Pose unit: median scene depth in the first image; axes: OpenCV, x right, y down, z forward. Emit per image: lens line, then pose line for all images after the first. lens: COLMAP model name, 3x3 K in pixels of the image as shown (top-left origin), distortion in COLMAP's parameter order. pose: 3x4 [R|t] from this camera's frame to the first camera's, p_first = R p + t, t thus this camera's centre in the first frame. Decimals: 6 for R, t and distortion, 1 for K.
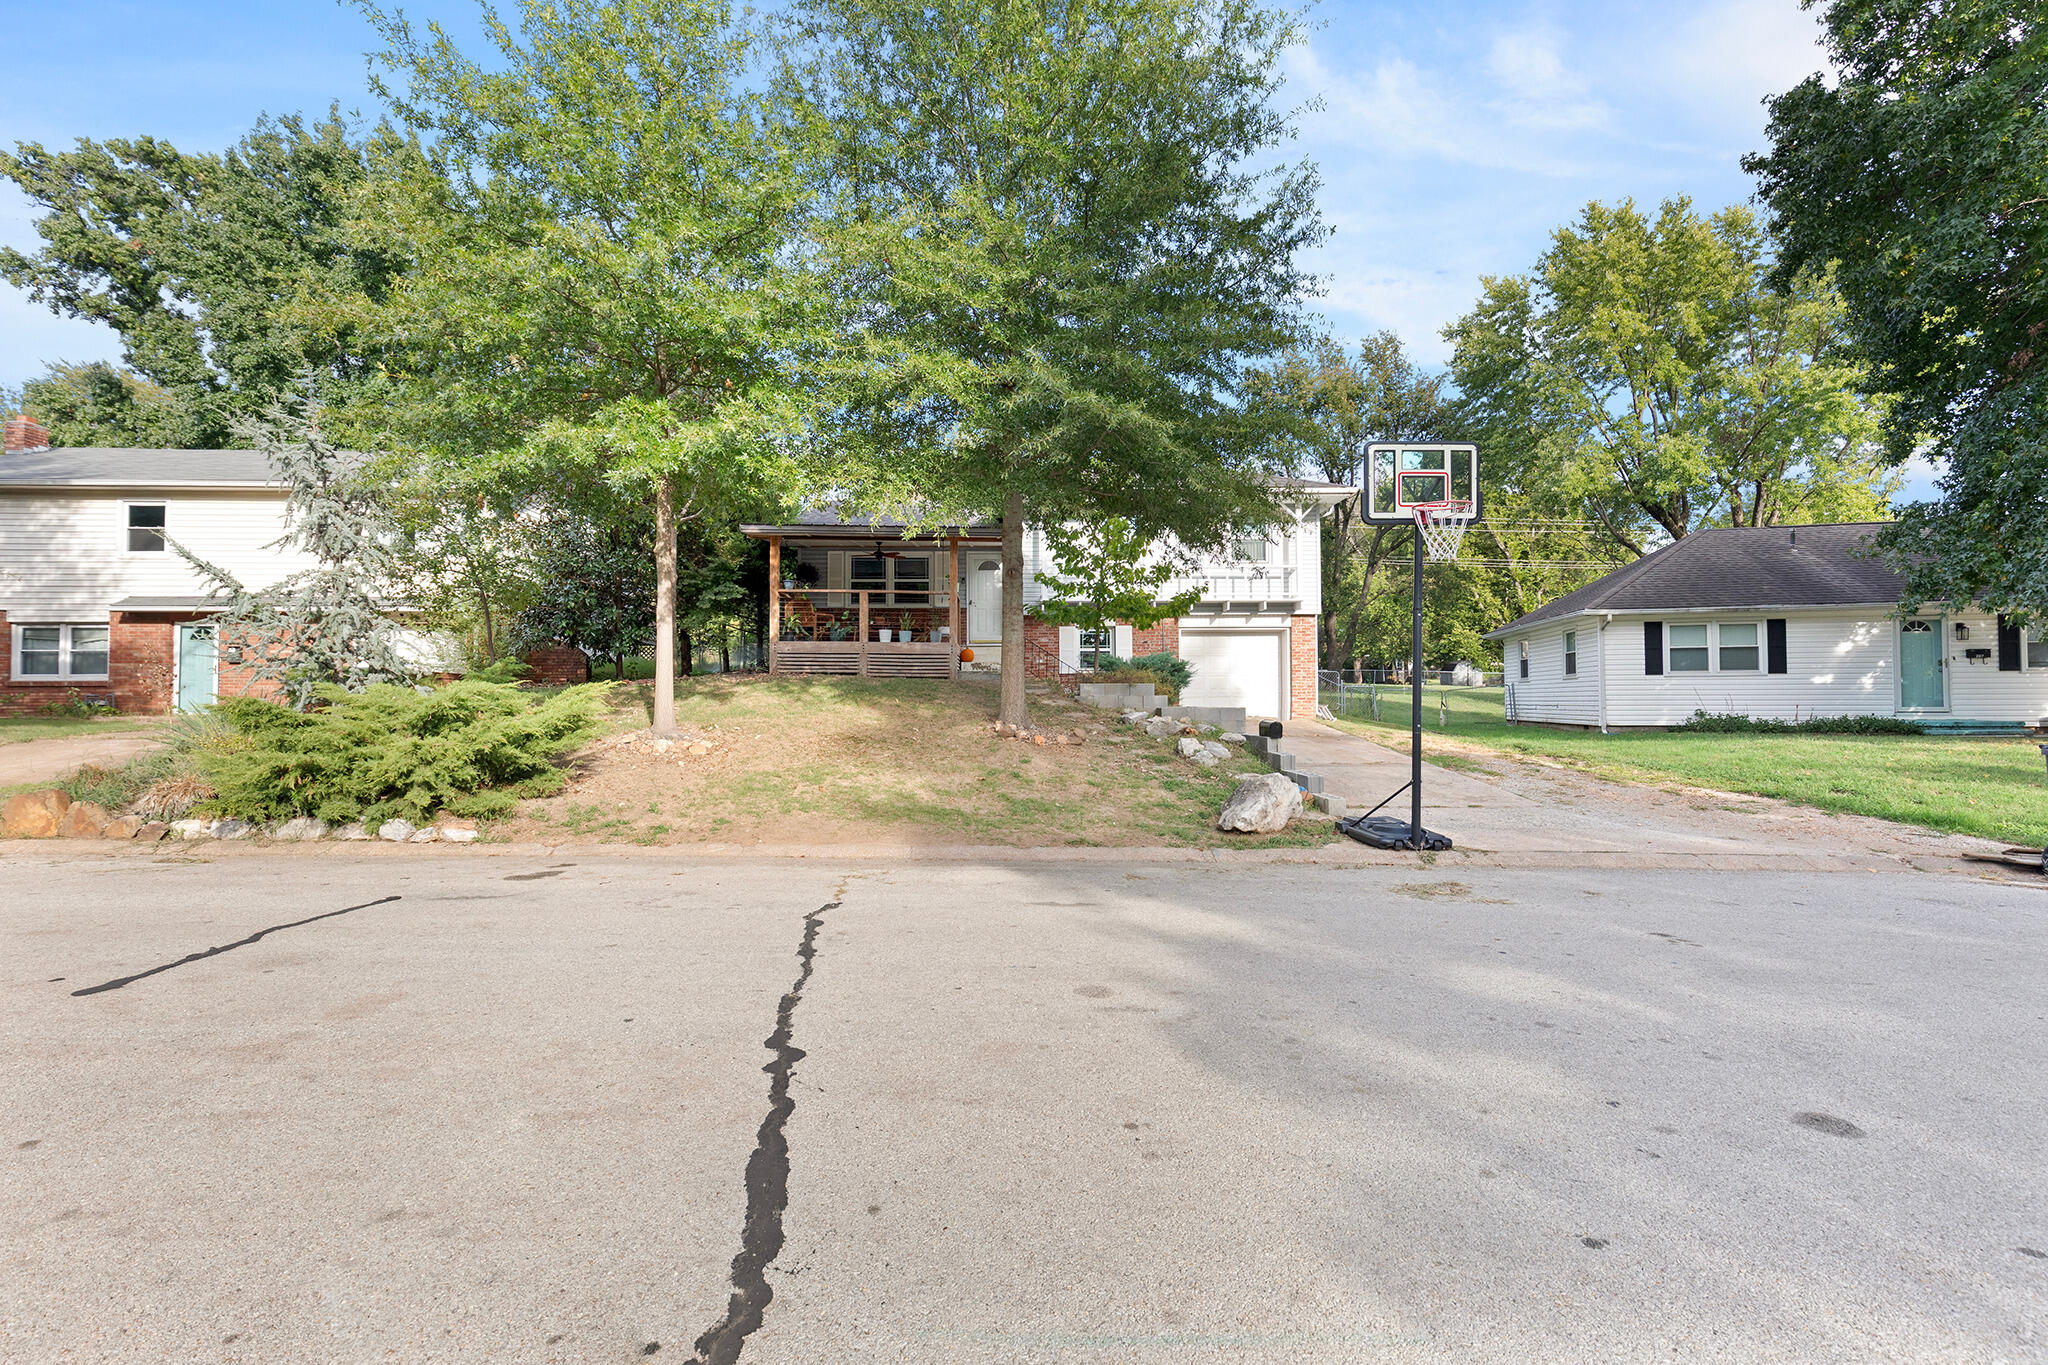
lens RADIAL K [[923.5, 0, 1024.4], [0, 923.5, 685.9], [0, 0, 1]] dist [0.009663, -0.003201]
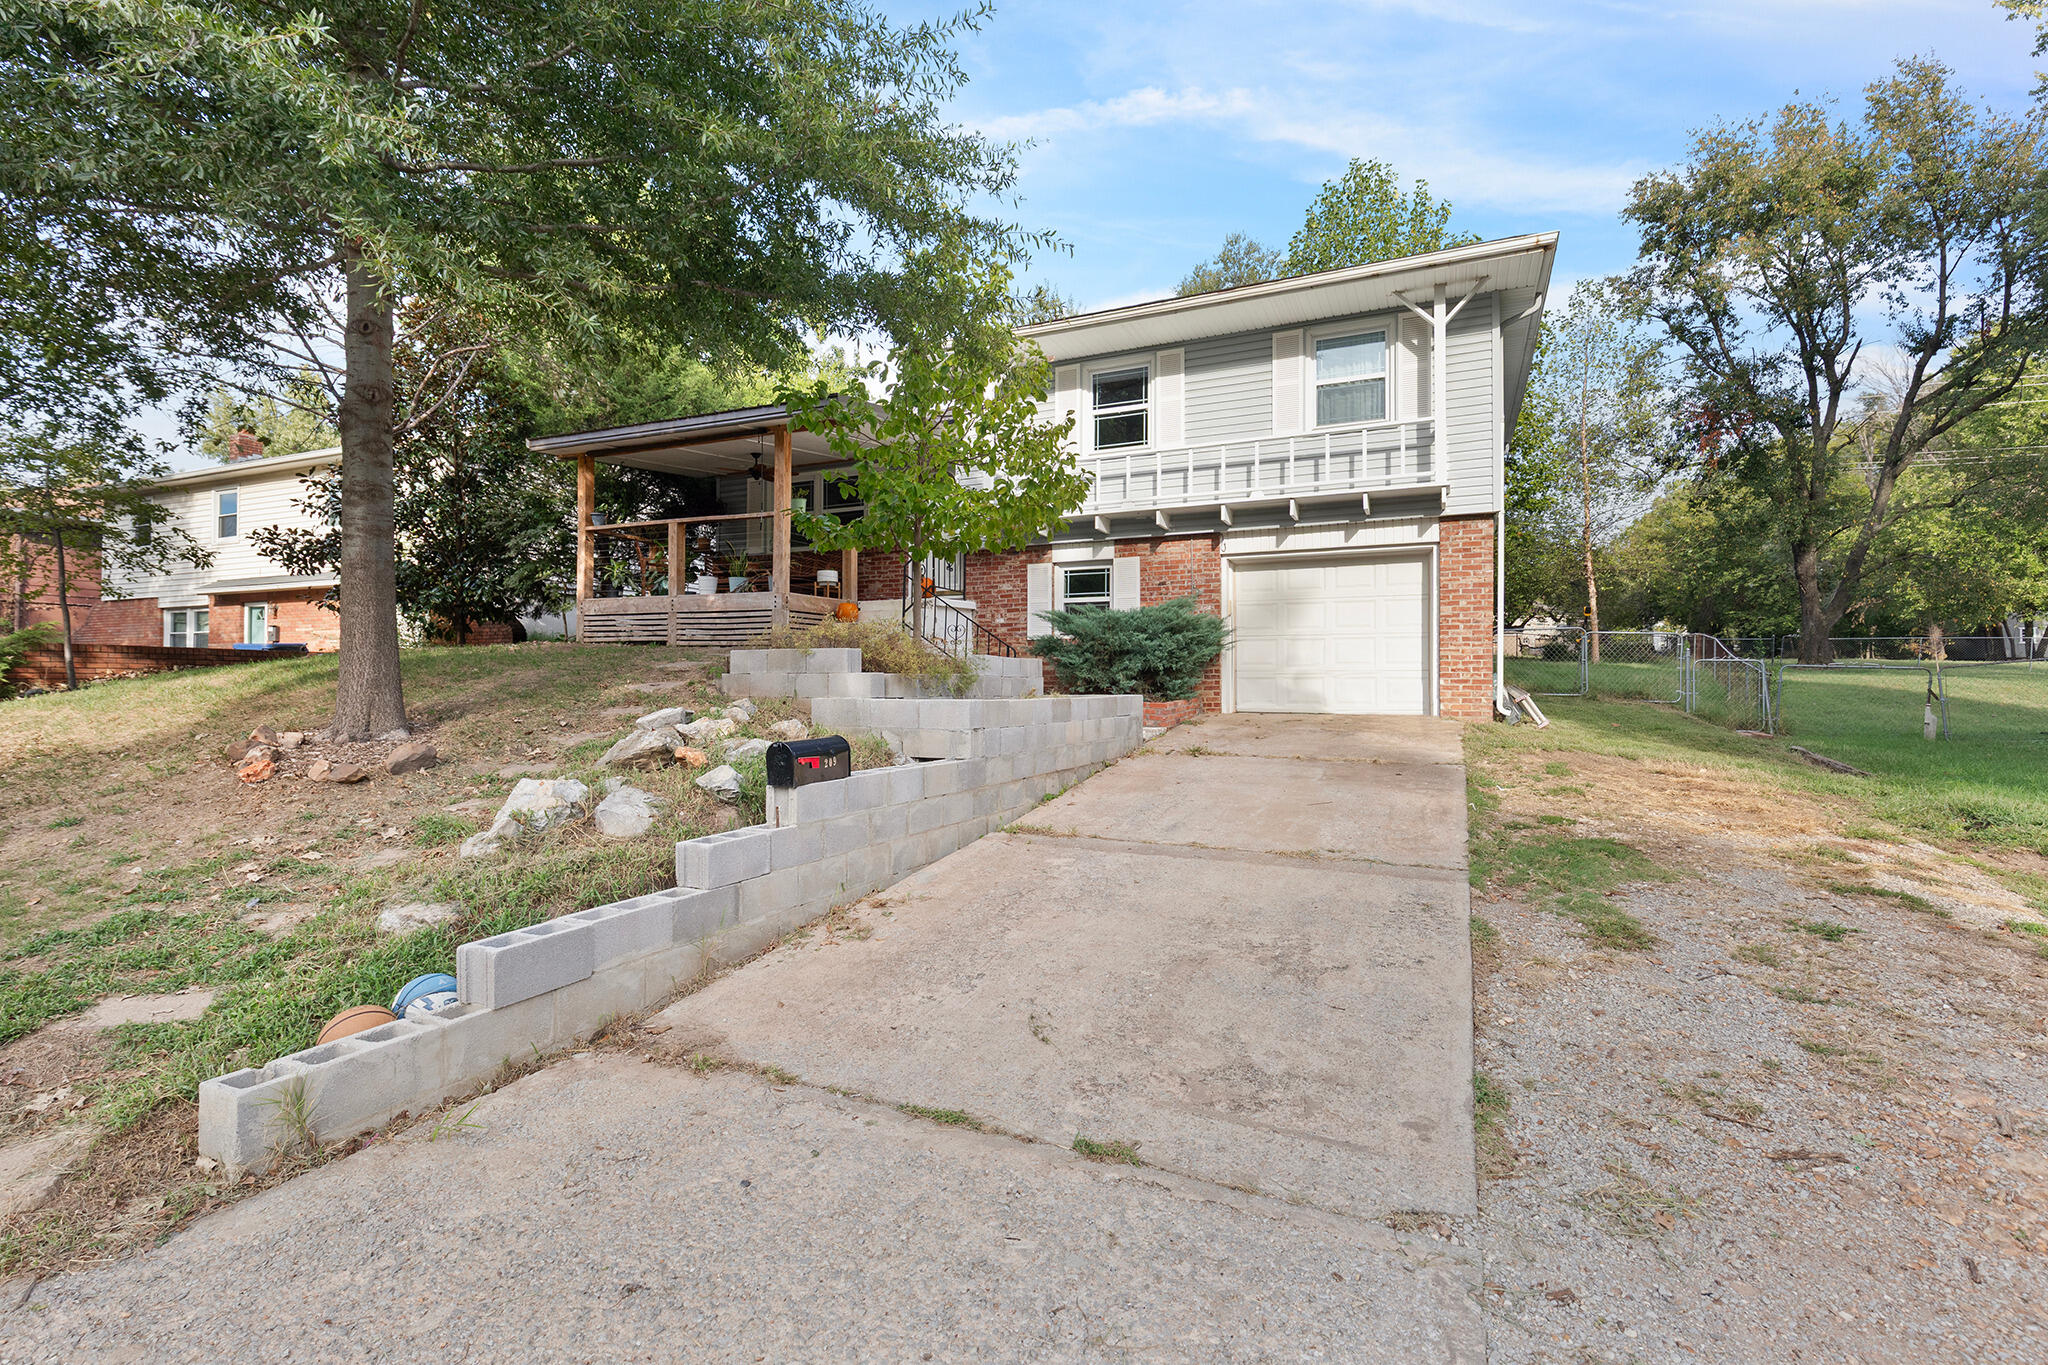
lens RADIAL K [[923.5, 0, 1022.1], [0, 923.5, 677.1], [0, 0, 1]] dist [0.009663, -0.003201]
pose [[0.889633, 0.001492, -0.456674, 0.320640], [0.001378, 0.999981, 0.005950, 0.008978], [0.456674, -0.005923, 0.889614, 0.434423]]
